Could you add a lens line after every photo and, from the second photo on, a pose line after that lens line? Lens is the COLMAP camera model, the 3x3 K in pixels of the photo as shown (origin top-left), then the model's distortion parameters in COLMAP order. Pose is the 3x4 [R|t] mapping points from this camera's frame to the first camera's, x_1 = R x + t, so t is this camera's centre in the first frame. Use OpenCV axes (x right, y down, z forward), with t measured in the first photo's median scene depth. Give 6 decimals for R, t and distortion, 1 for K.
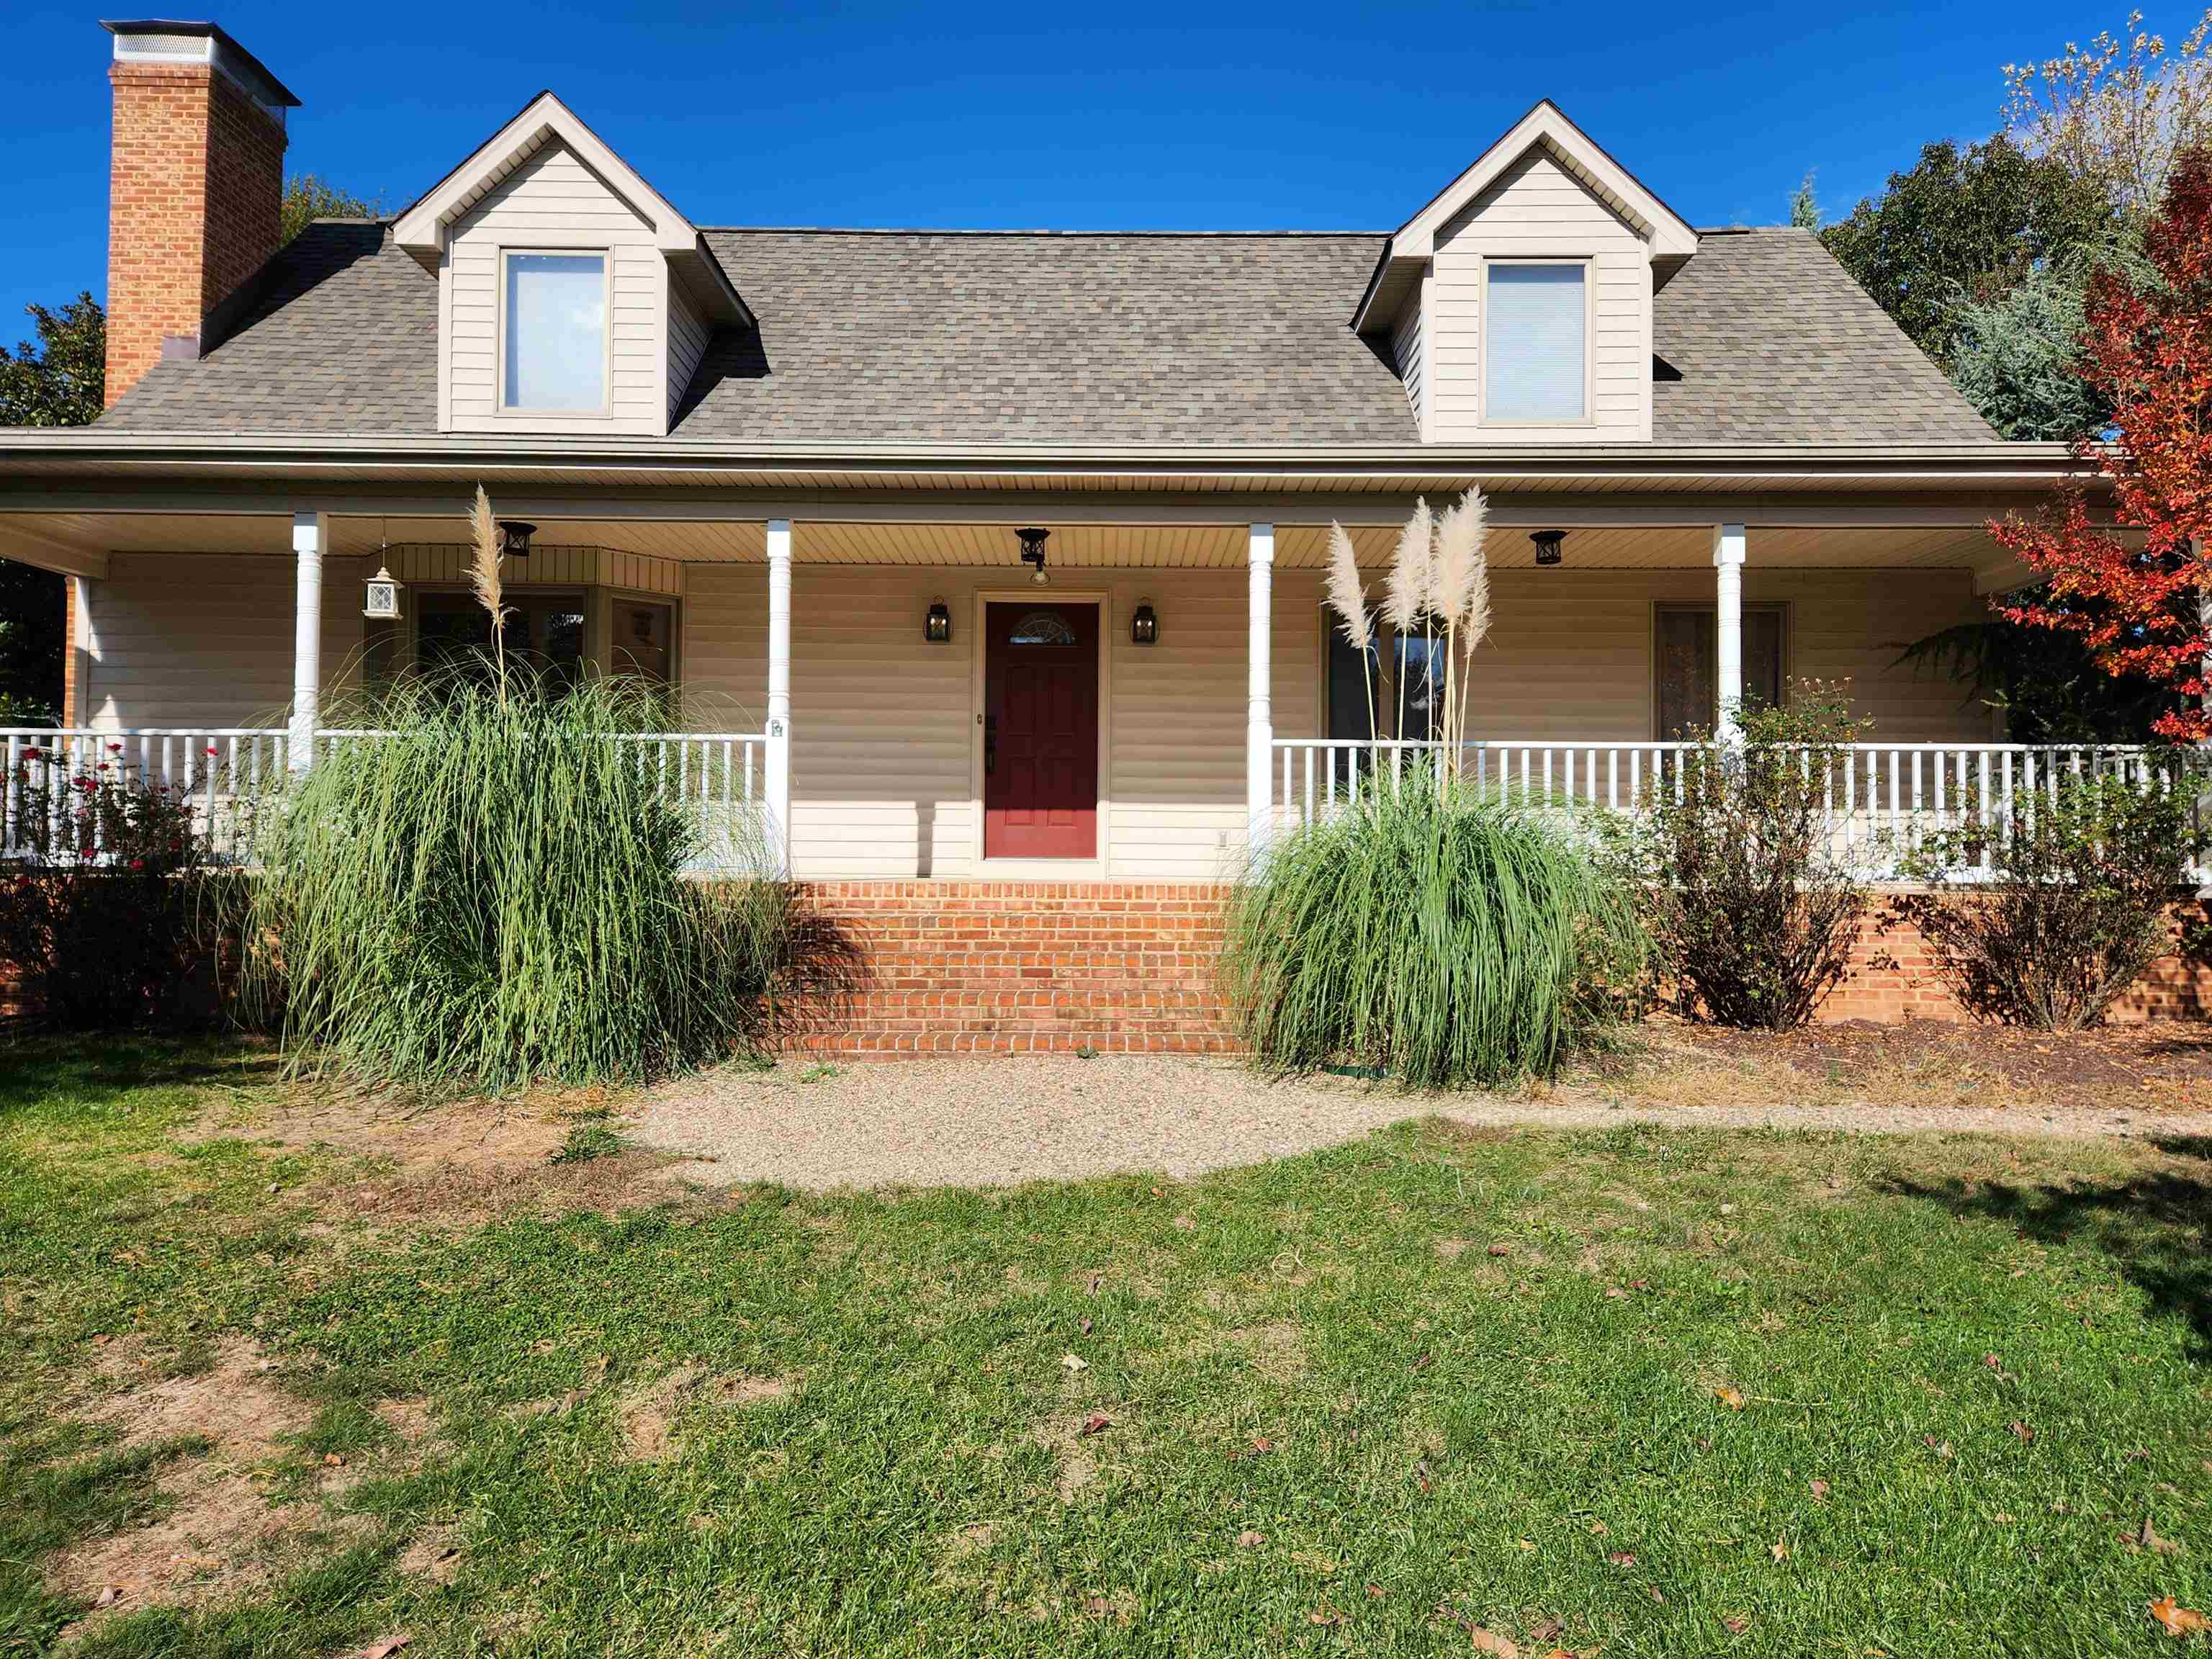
lens RADIAL K [[1465.6, 0, 1102.2], [0, 1465.6, 836.2], [0, 0, 1]] dist [0.043693, -0.036462]
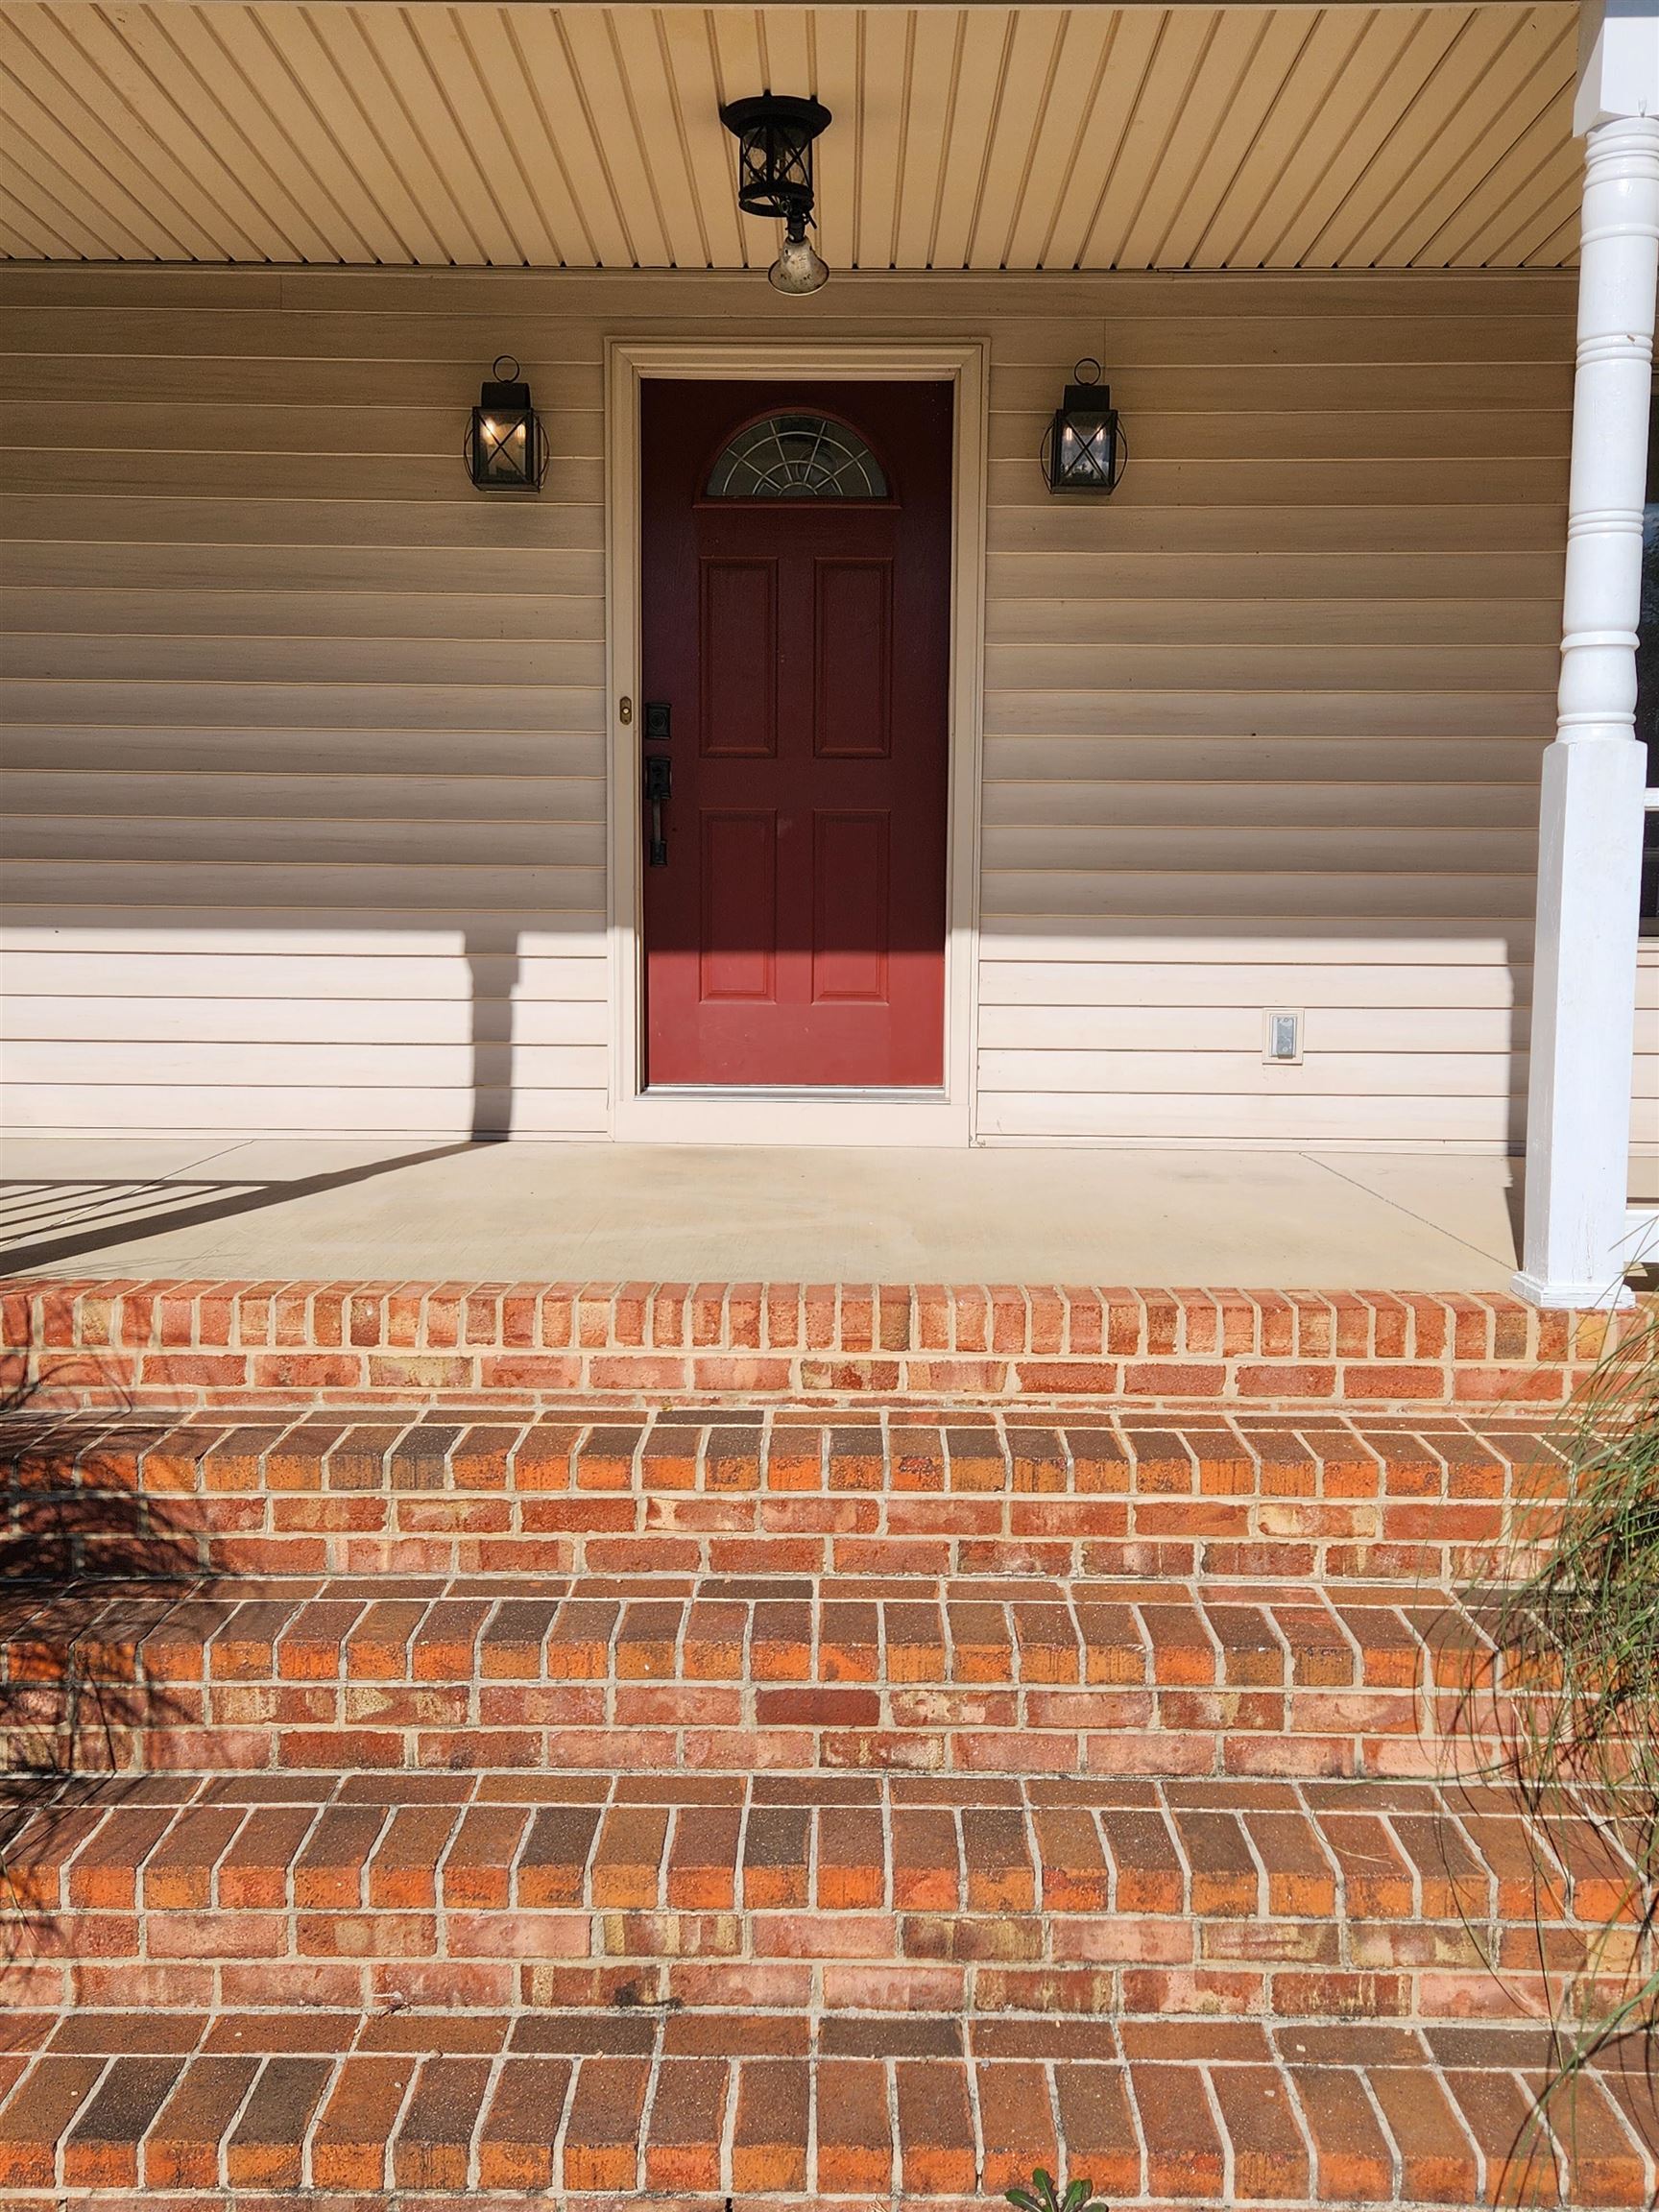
lens RADIAL K [[1465.6, 0, 823.5], [0, 1465.6, 1064.7], [0, 0, 1]] dist [0.043693, -0.036462]
pose [[0.999991, -0.002562, 0.003502, -0.042156], [0.001989, 0.987955, 0.154731, -0.057698], [-0.003856, -0.154723, 0.987950, 0.723185]]
